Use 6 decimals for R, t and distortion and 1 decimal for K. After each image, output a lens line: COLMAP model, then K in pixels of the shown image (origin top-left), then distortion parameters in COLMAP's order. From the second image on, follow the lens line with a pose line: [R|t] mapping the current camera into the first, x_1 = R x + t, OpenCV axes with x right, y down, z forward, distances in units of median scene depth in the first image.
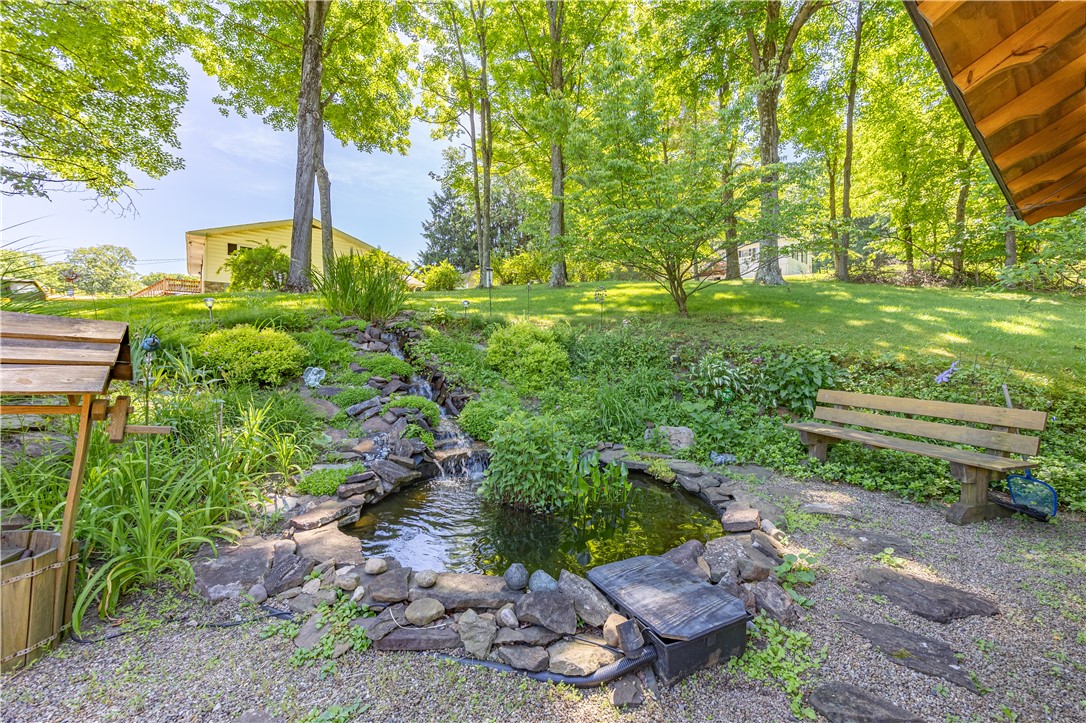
lens RADIAL K [[429.9, 0, 558.6], [0, 429.9, 349.7], [0, 0, 1]] dist [-0.001209, -0.000016]
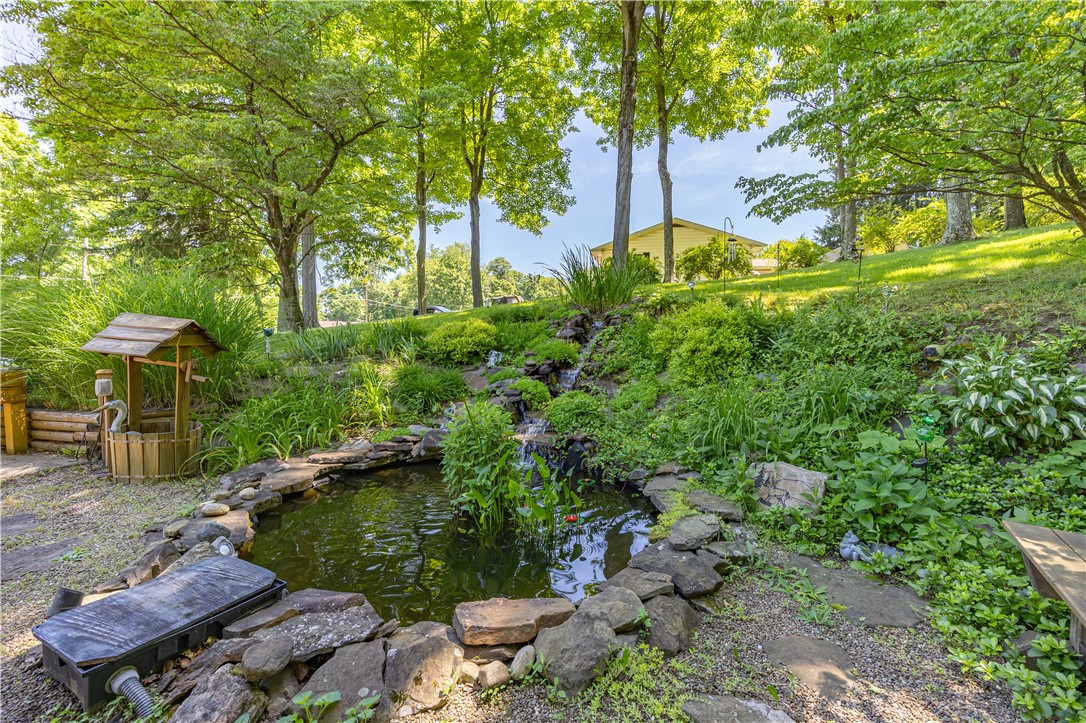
lens RADIAL K [[429.9, 0, 558.6], [0, 429.9, 349.7], [0, 0, 1]] dist [-0.001209, -0.000016]
pose [[0.619390, 0.020223, -0.784823, 0.336223], [-0.000925, 0.999686, 0.025030, 0.004053], [0.785083, -0.014778, 0.619214, 0.256005]]
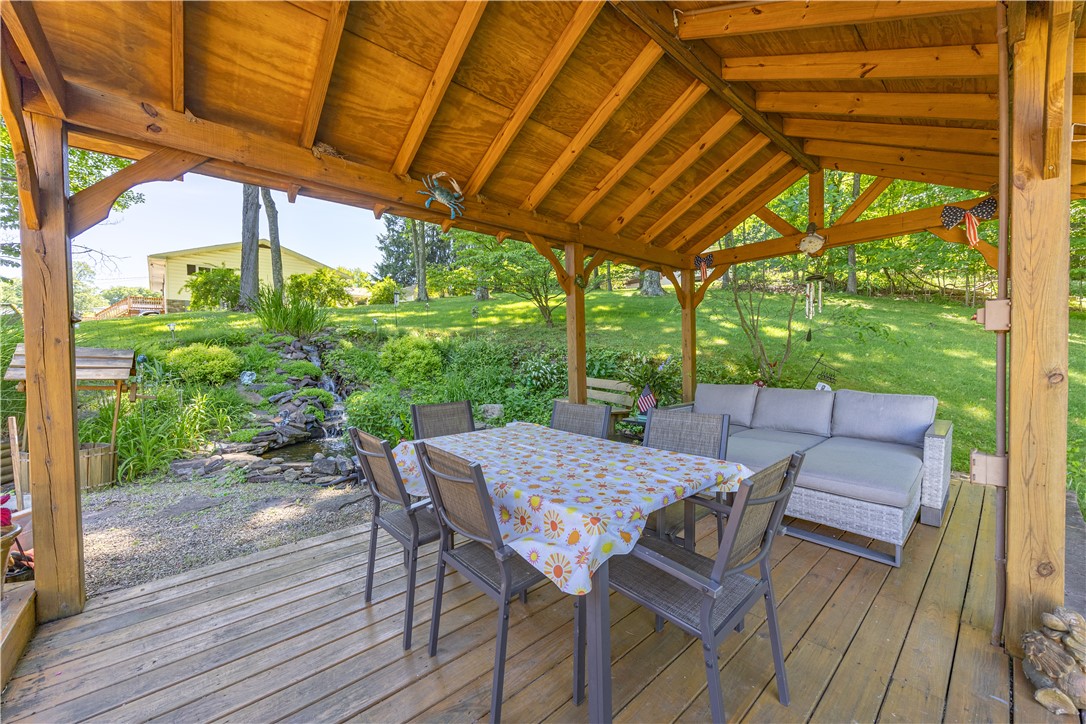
lens RADIAL K [[413.4, 0, 540.0], [0, 413.4, 363.1], [0, 0, 1]] dist [-0.002773, -0.000050]
pose [[0.998819, -0.024295, 0.042071, 0.244839], [0.023242, 0.999409, 0.025342, 0.000197], [-0.042661, -0.024334, 0.998793, -0.298197]]
